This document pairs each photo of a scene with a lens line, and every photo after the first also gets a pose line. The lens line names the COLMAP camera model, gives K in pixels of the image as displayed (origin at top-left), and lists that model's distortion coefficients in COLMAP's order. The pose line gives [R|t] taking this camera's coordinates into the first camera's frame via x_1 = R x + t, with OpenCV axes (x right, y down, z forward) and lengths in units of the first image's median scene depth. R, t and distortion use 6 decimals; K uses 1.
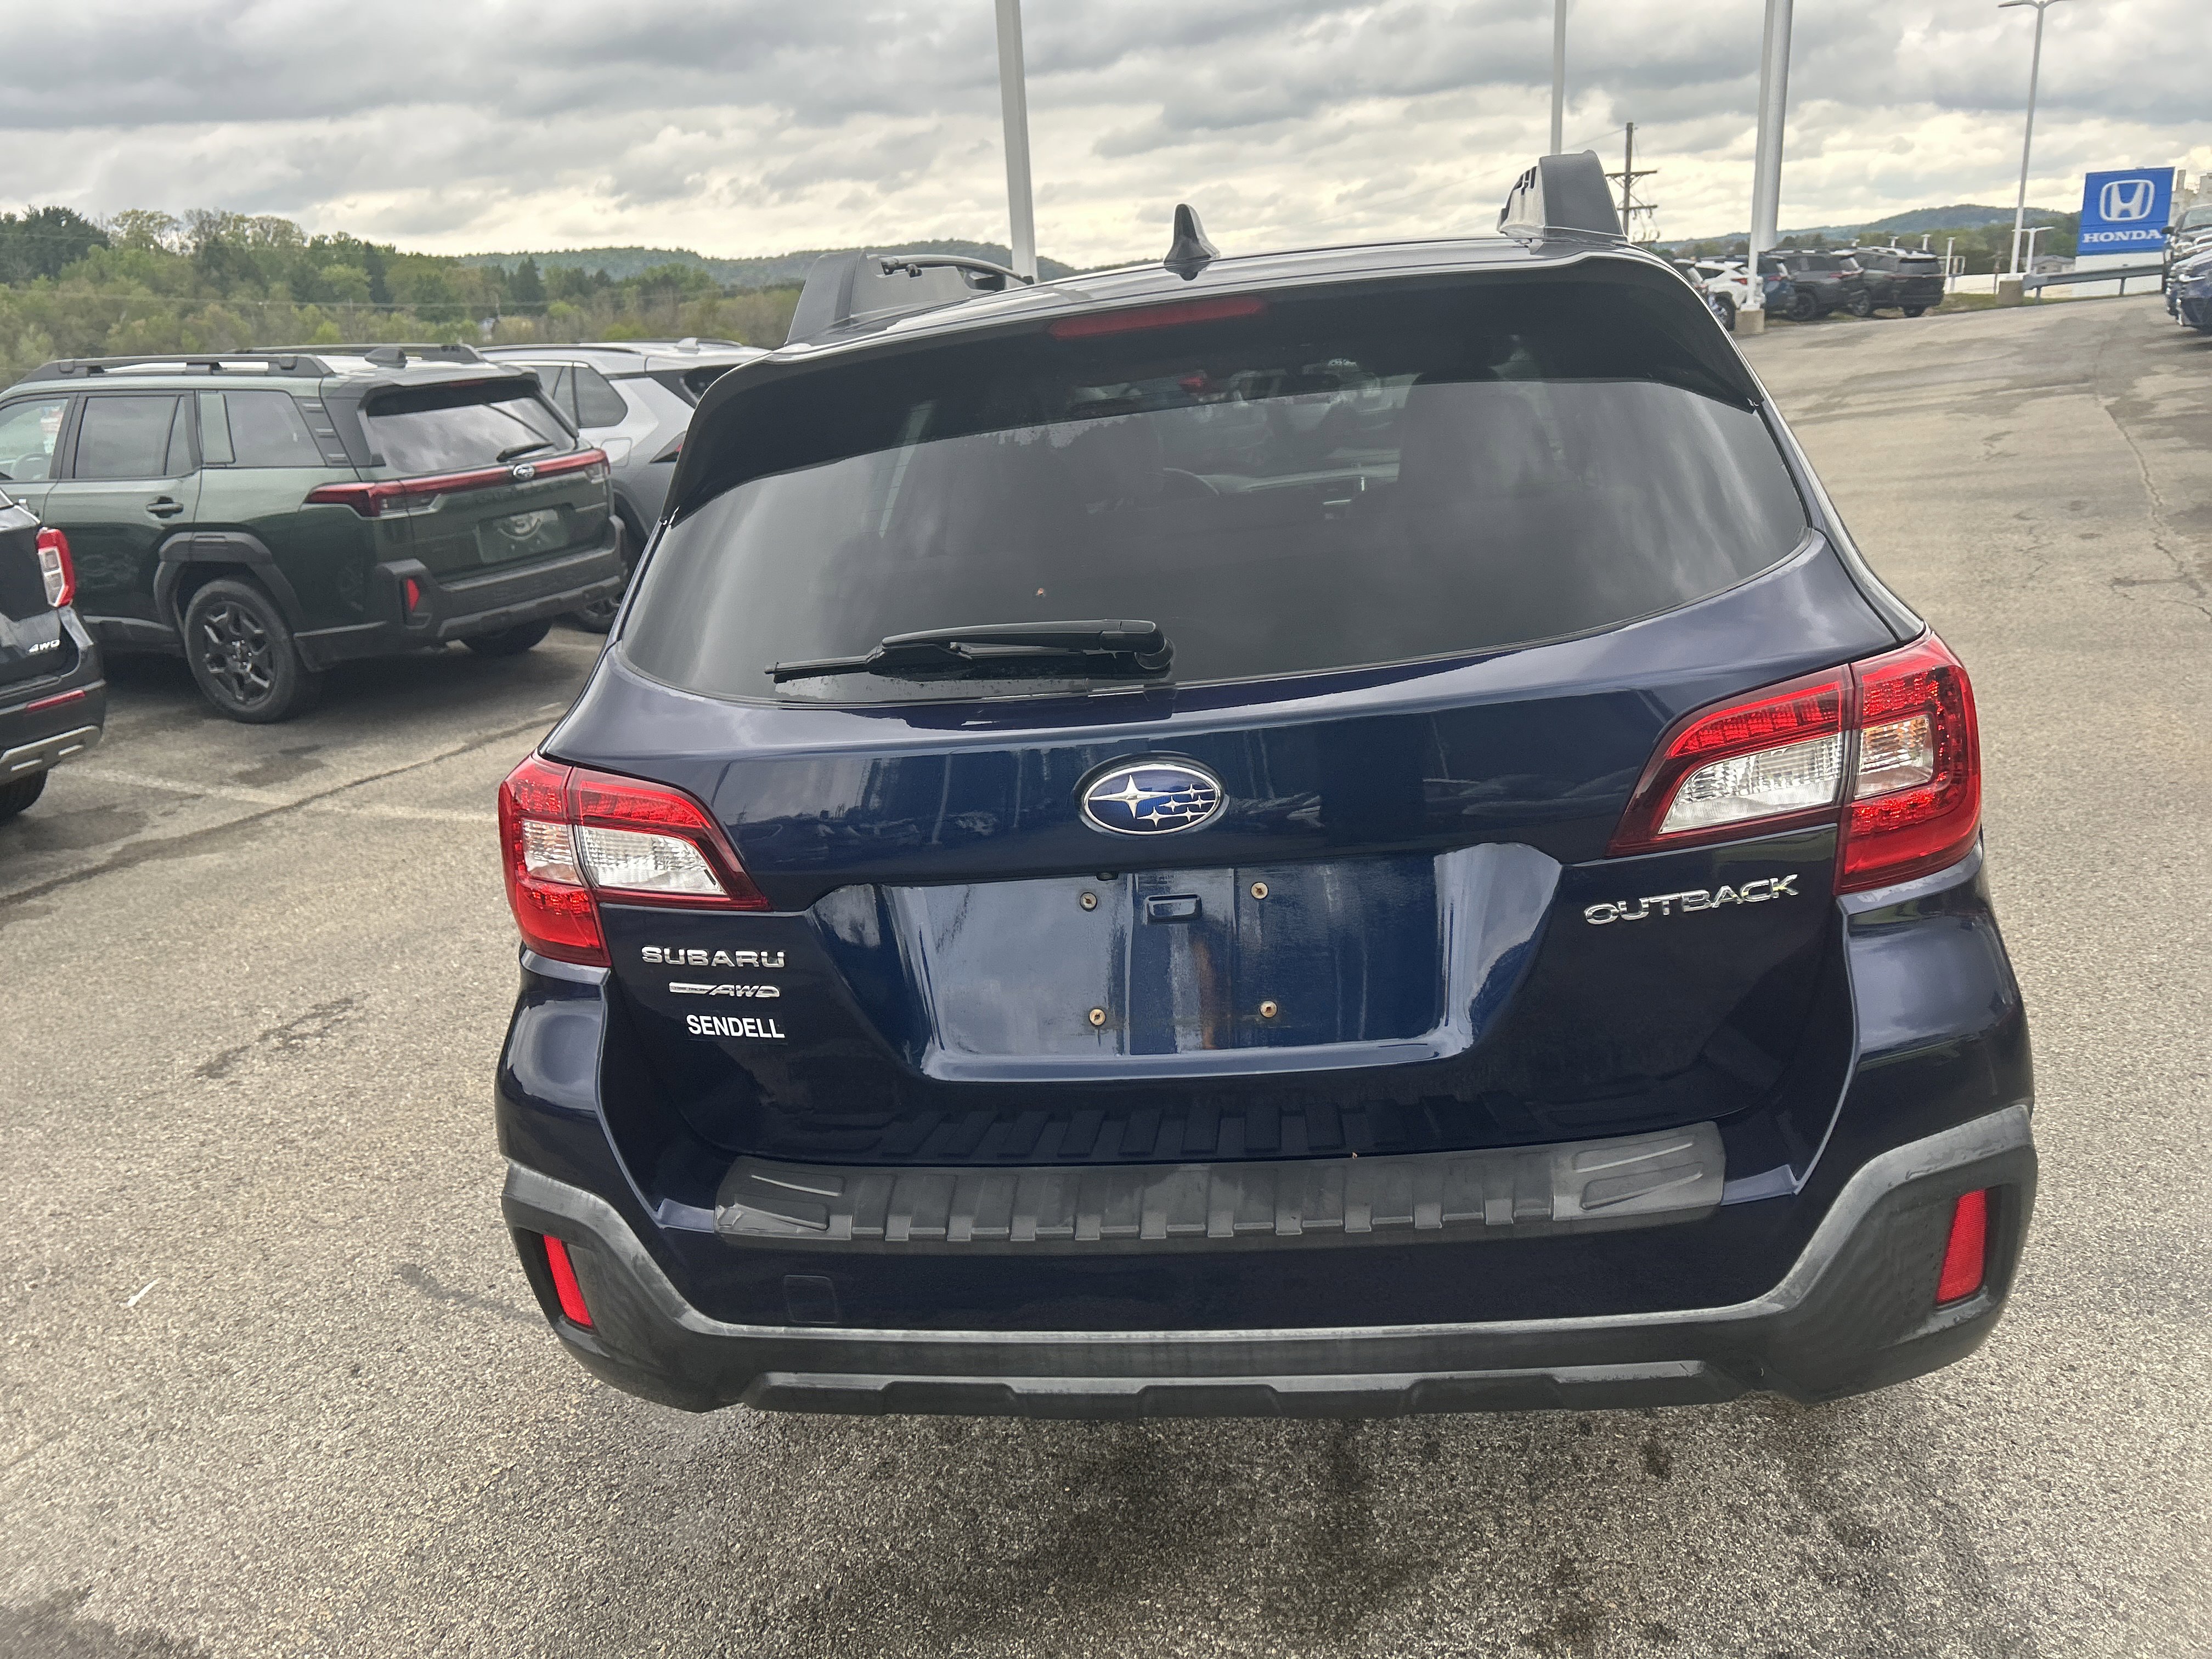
lens RADIAL K [[1674.8, 0, 1122.2], [0, 1674.8, 808.5], [0, 0, 1]] dist [0.054701, -0.056853]
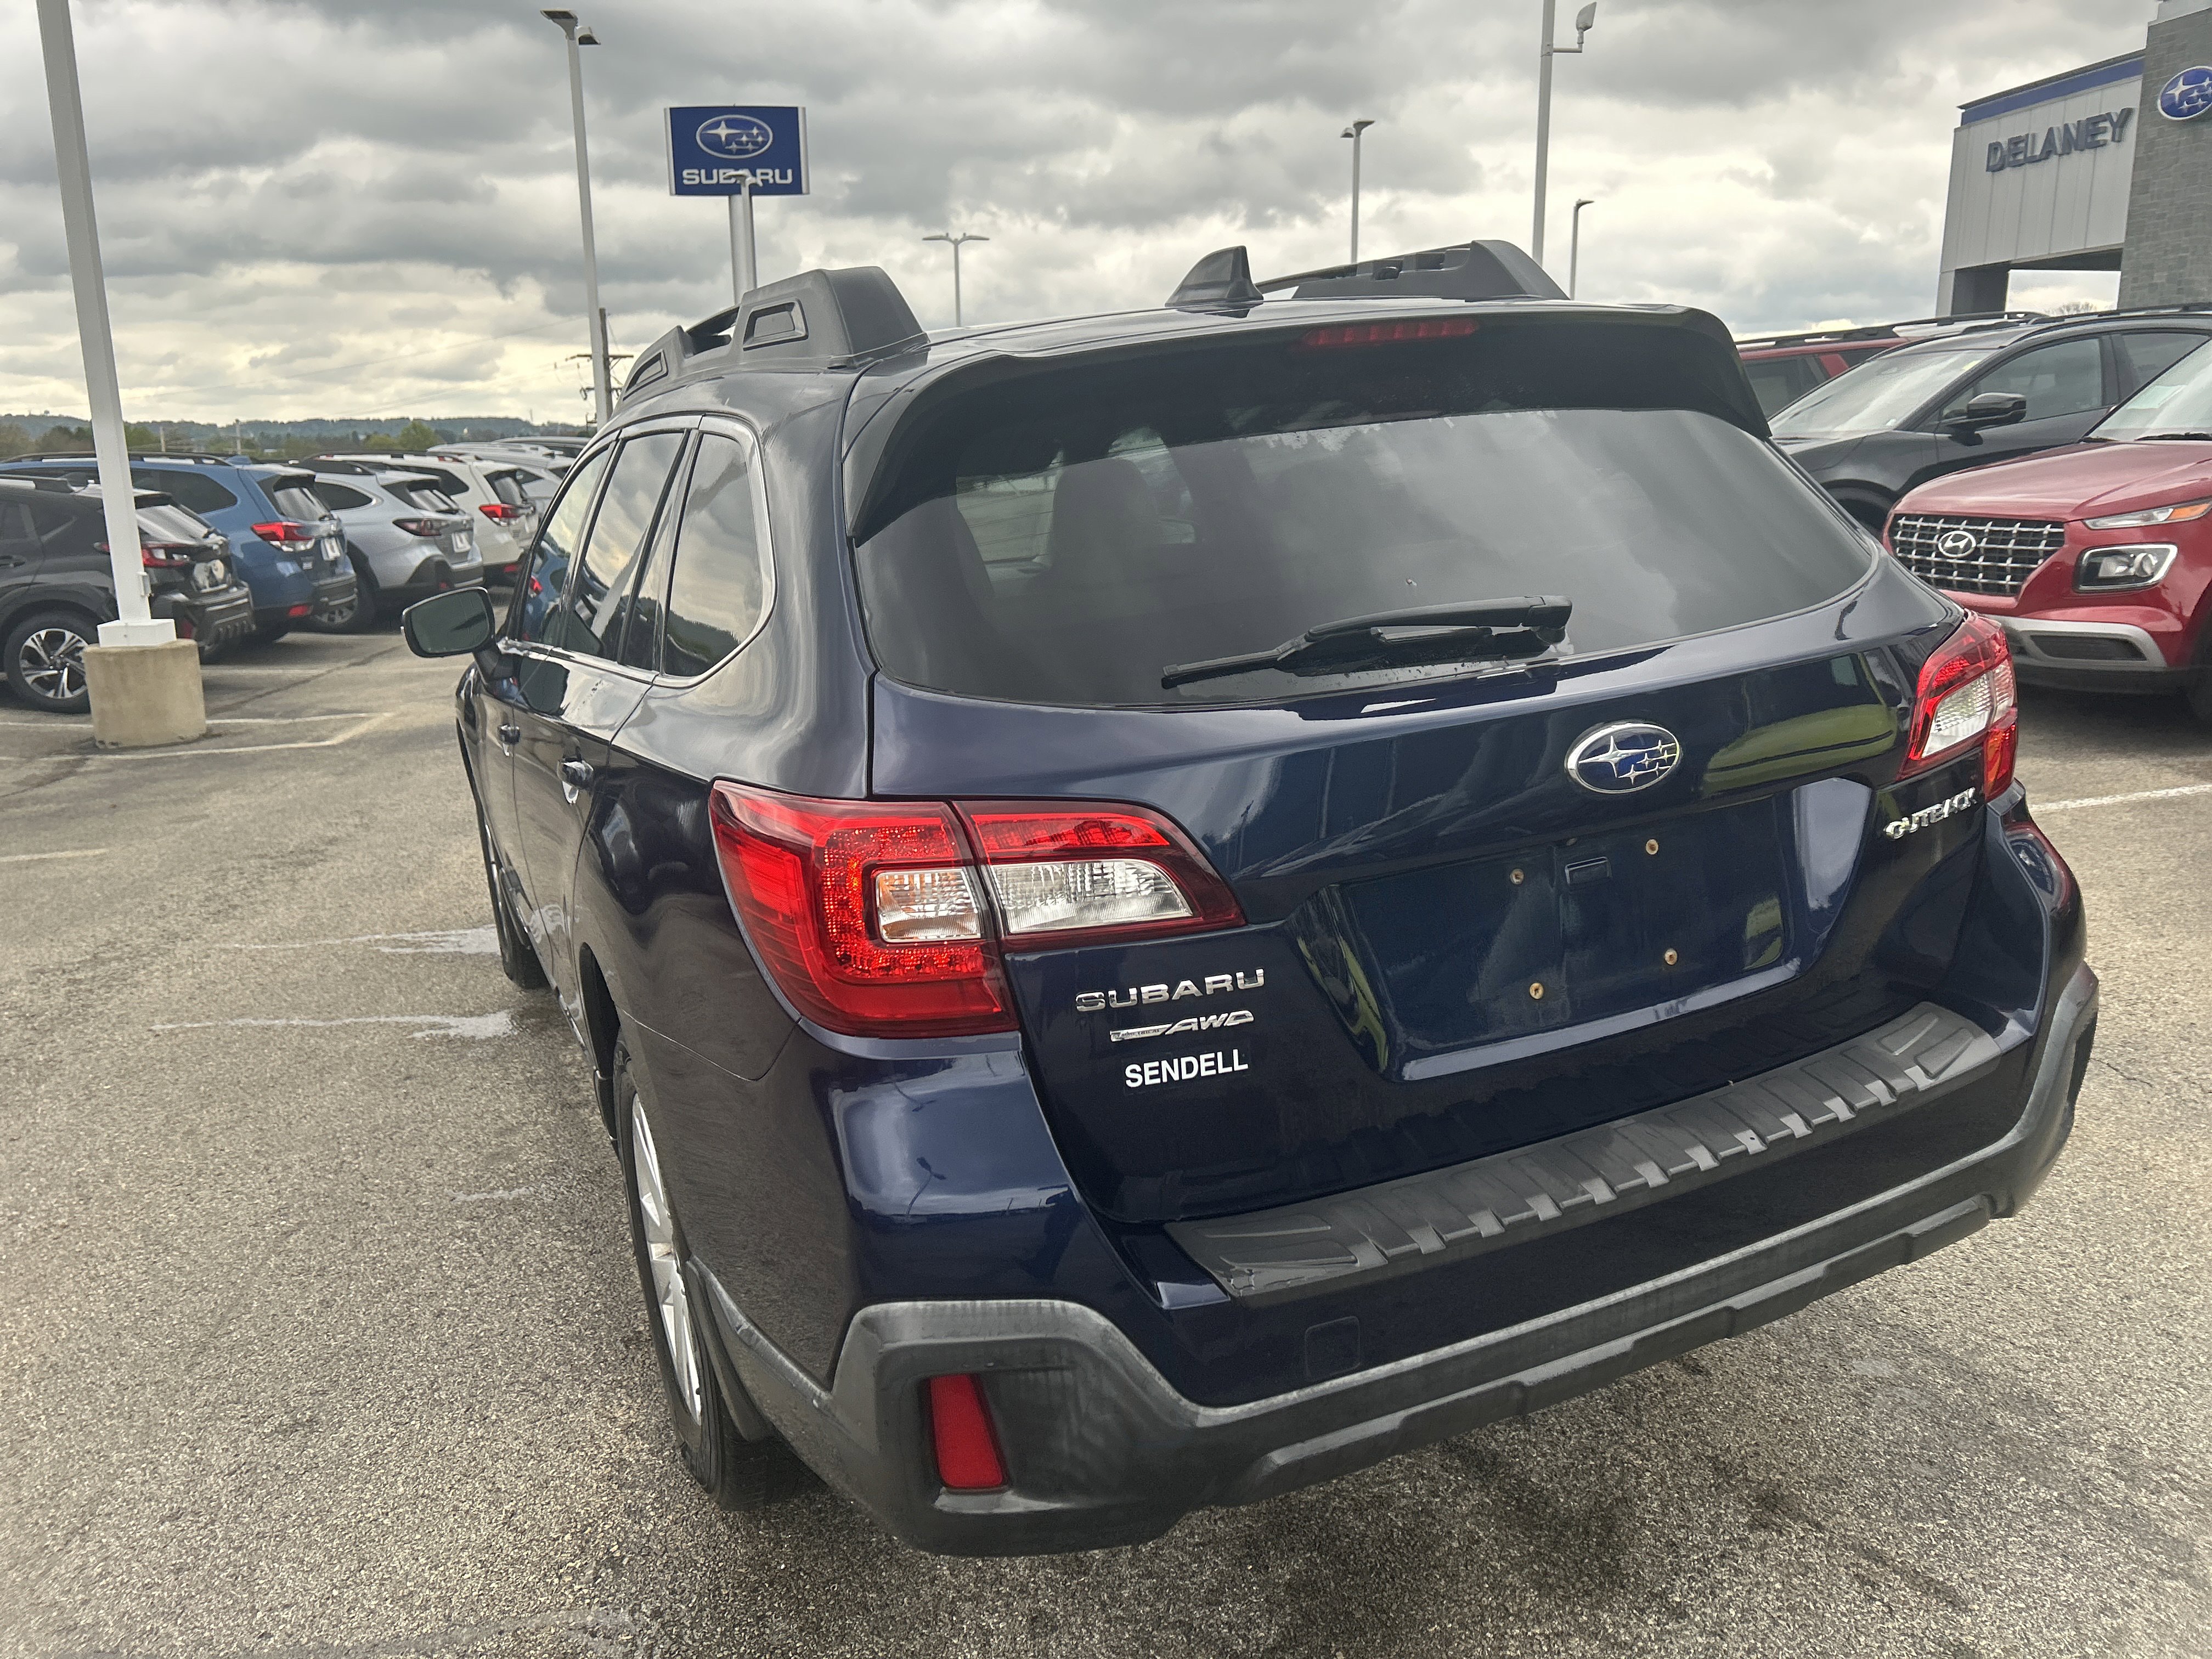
lens RADIAL K [[1674.8, 0, 1115.6], [0, 1674.8, 814.9], [0, 0, 1]] dist [0.054701, -0.056853]
pose [[0.834847, -0.079570, 0.544700, -0.593041], [0.132307, 0.989496, -0.058237, 0.035220], [-0.534345, 0.120687, 0.836606, 0.210007]]
